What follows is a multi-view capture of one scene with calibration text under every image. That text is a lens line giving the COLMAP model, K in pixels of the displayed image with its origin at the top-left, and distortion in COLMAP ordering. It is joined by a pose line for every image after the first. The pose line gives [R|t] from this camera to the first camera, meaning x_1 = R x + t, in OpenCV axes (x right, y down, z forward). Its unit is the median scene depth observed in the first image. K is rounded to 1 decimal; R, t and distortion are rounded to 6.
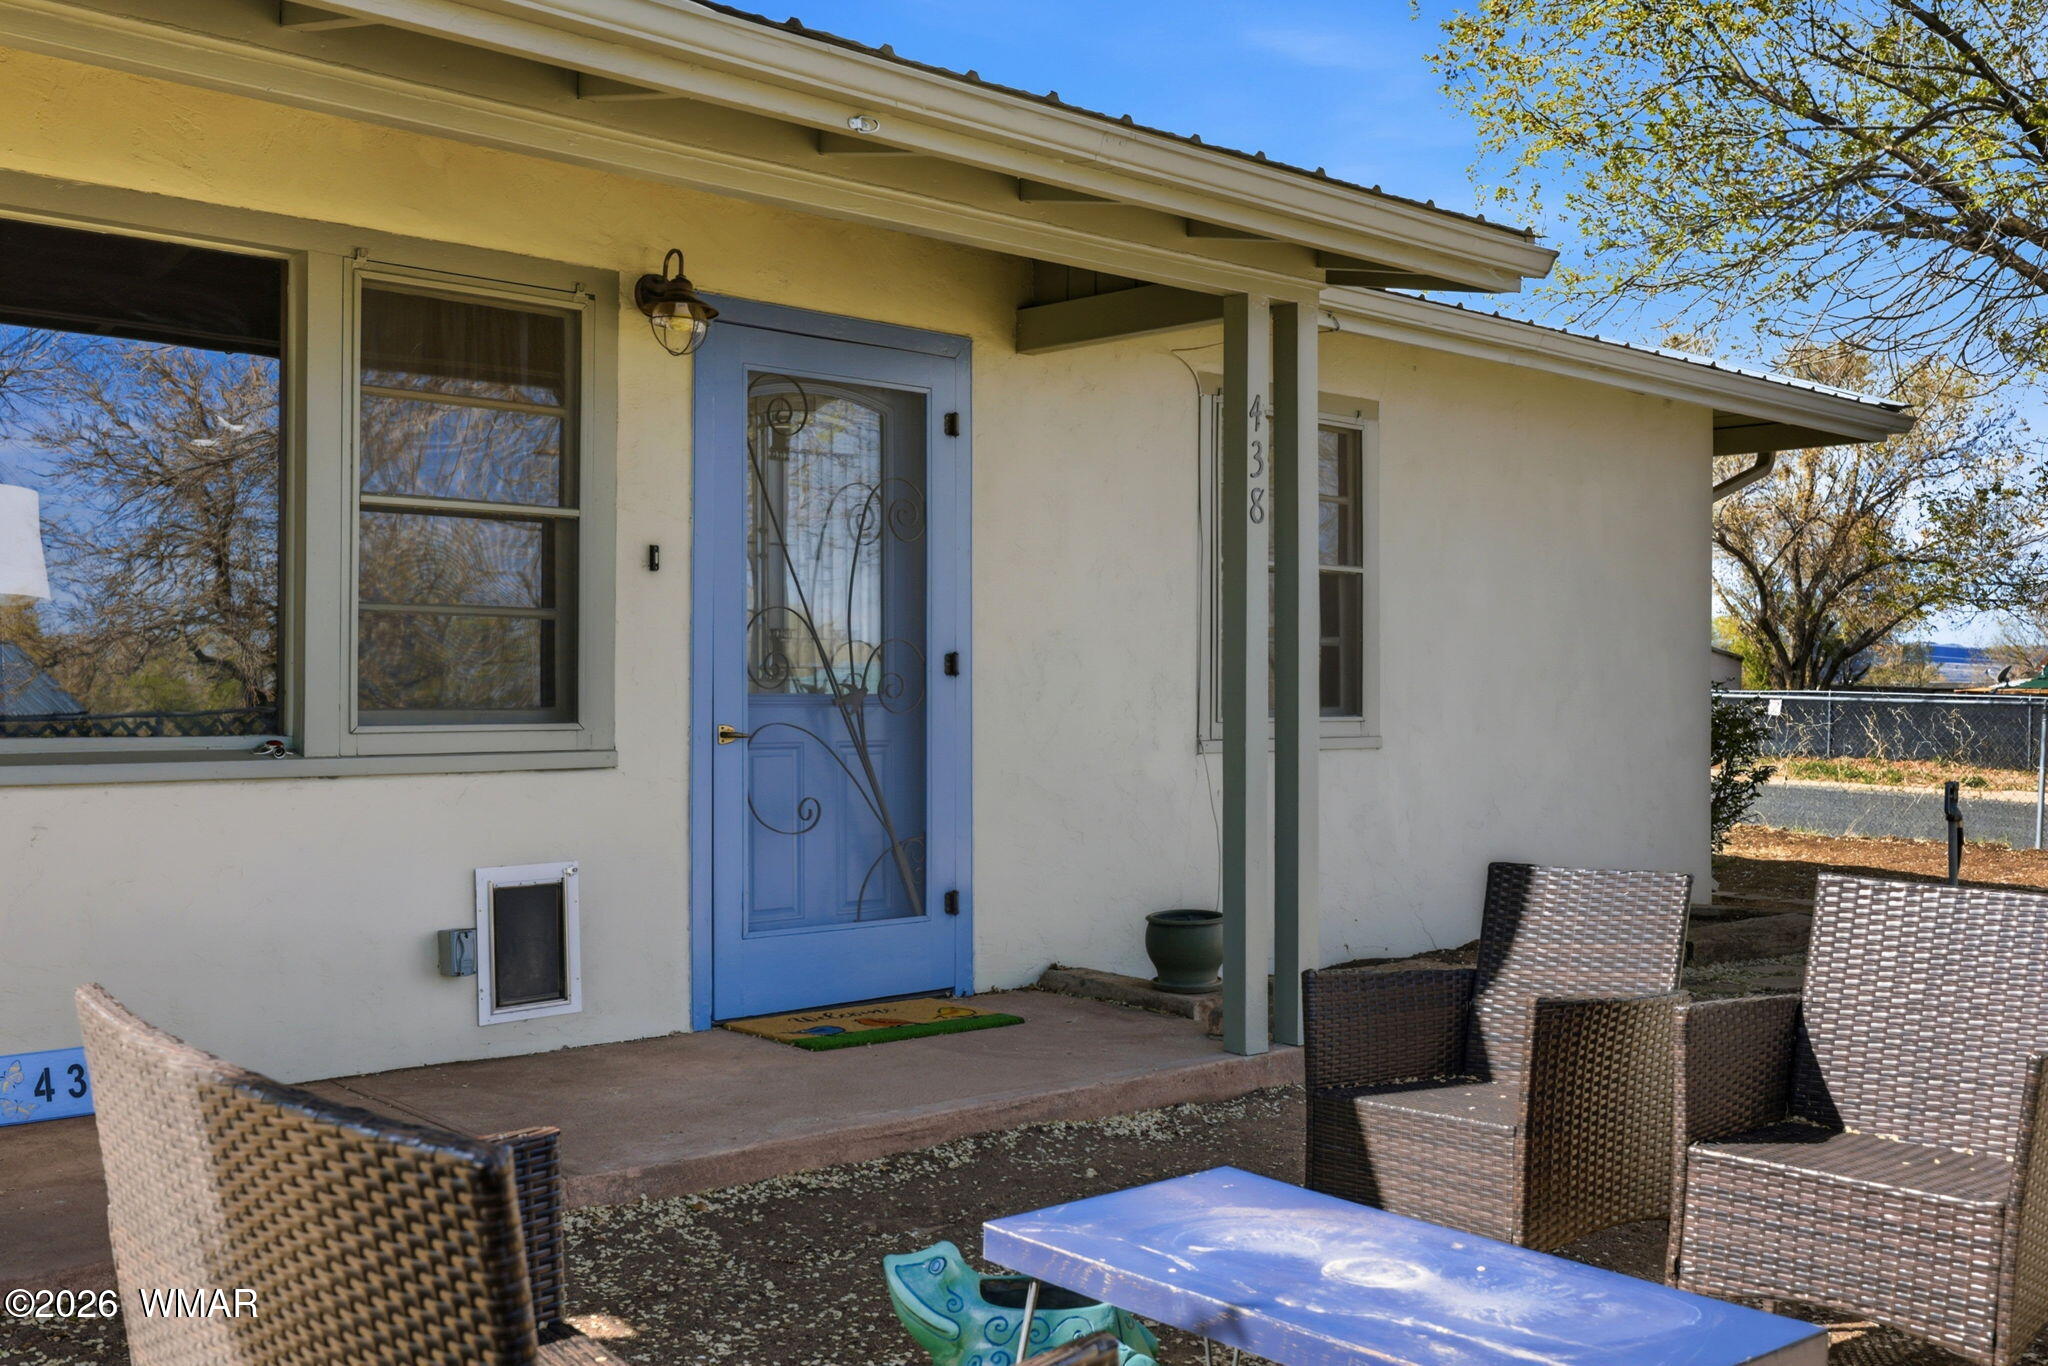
lens RADIAL K [[1990.8, 0, 1025.8], [0, 1990.8, 690.3], [0, 0, 1]] dist [0.002178, 0.000965]
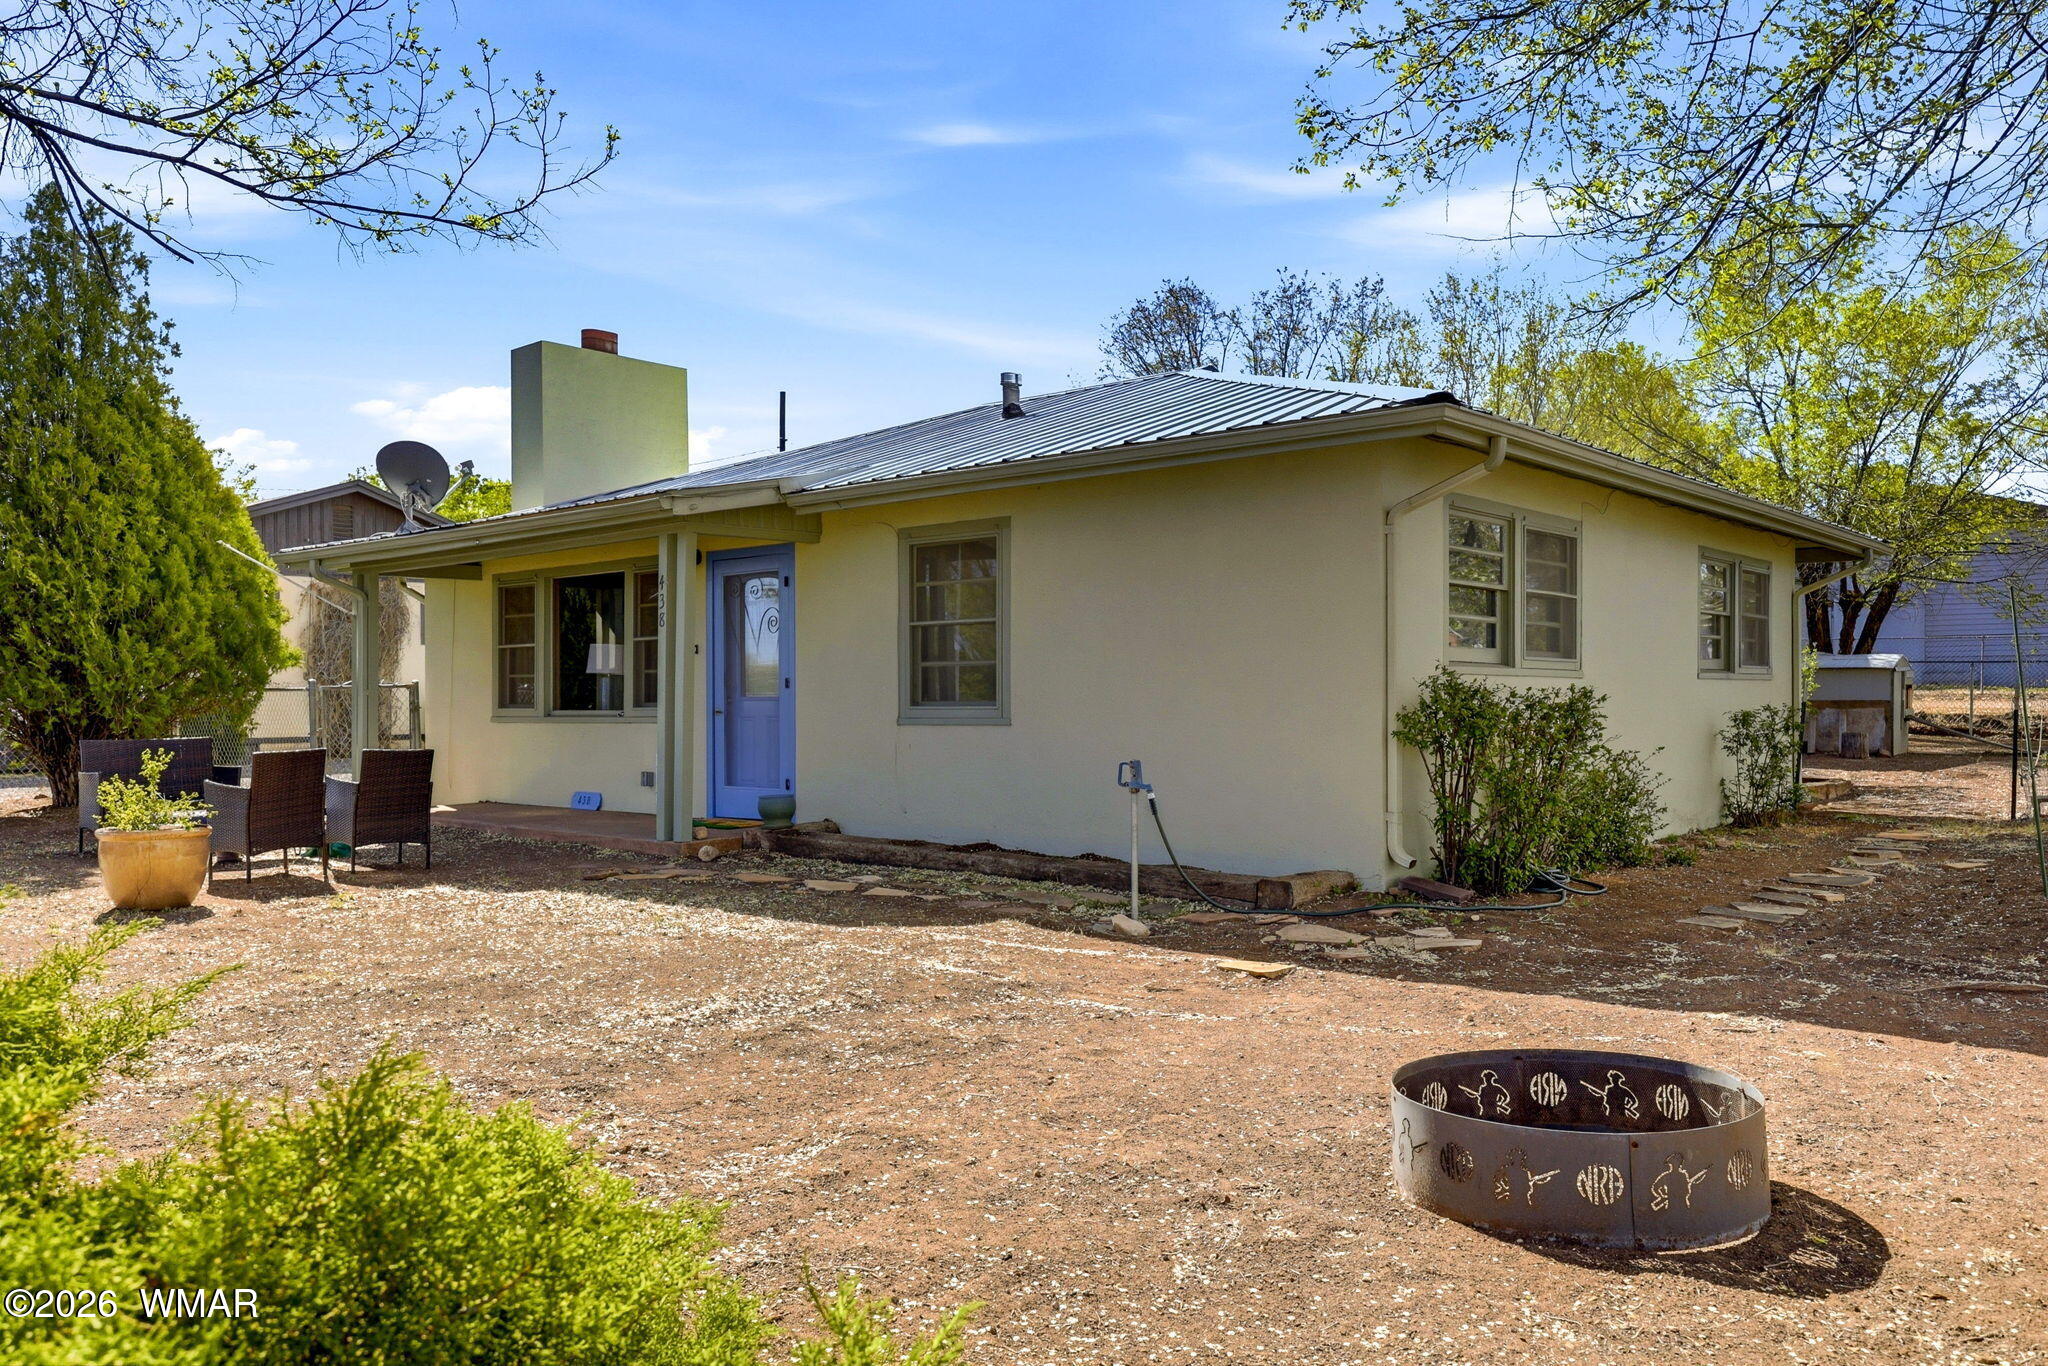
lens RADIAL K [[1465.4, 0, 1024.0], [0, 1465.4, 683.0], [0, 0, 1]] dist [0.004637, 0.000204]
pose [[0.155514, -0.009174, -0.987791, 1.954382], [0.022065, 0.999740, -0.005811, 0.003288], [0.987587, -0.020891, 0.155676, 1.145154]]
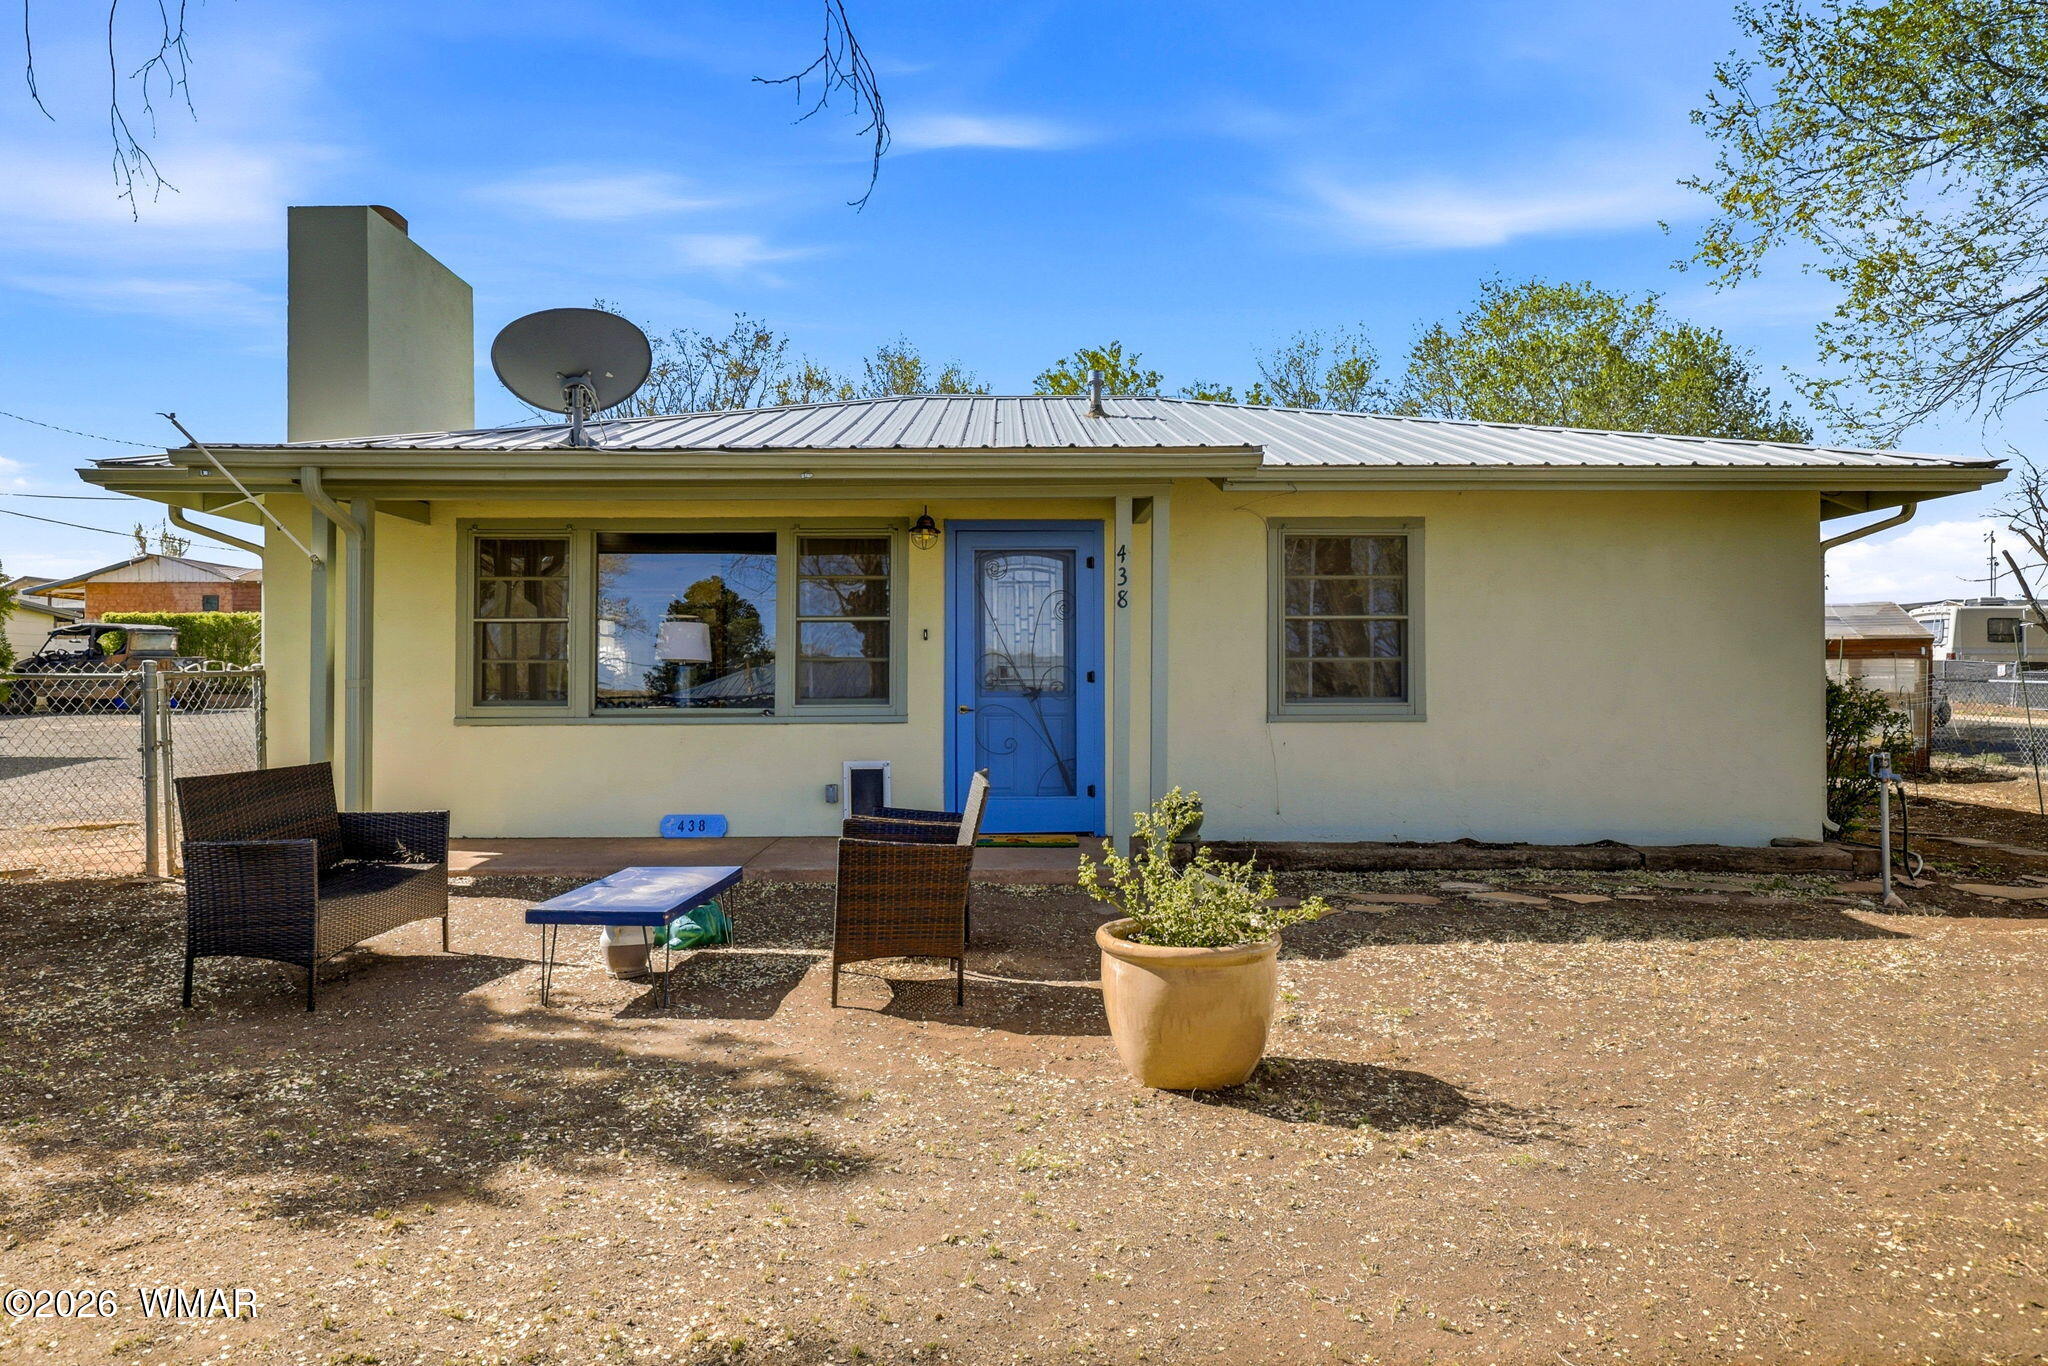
lens RADIAL K [[1216.6, 0, 1024.0], [0, 1216.6, 683.0], [0, 0, 1]] dist [-0.001800, -0.001106]
pose [[0.741892, -0.004604, -0.670504, 0.875108], [0.007643, 0.999970, 0.001590, -0.010342], [0.670476, -0.006304, 0.741904, 0.002737]]
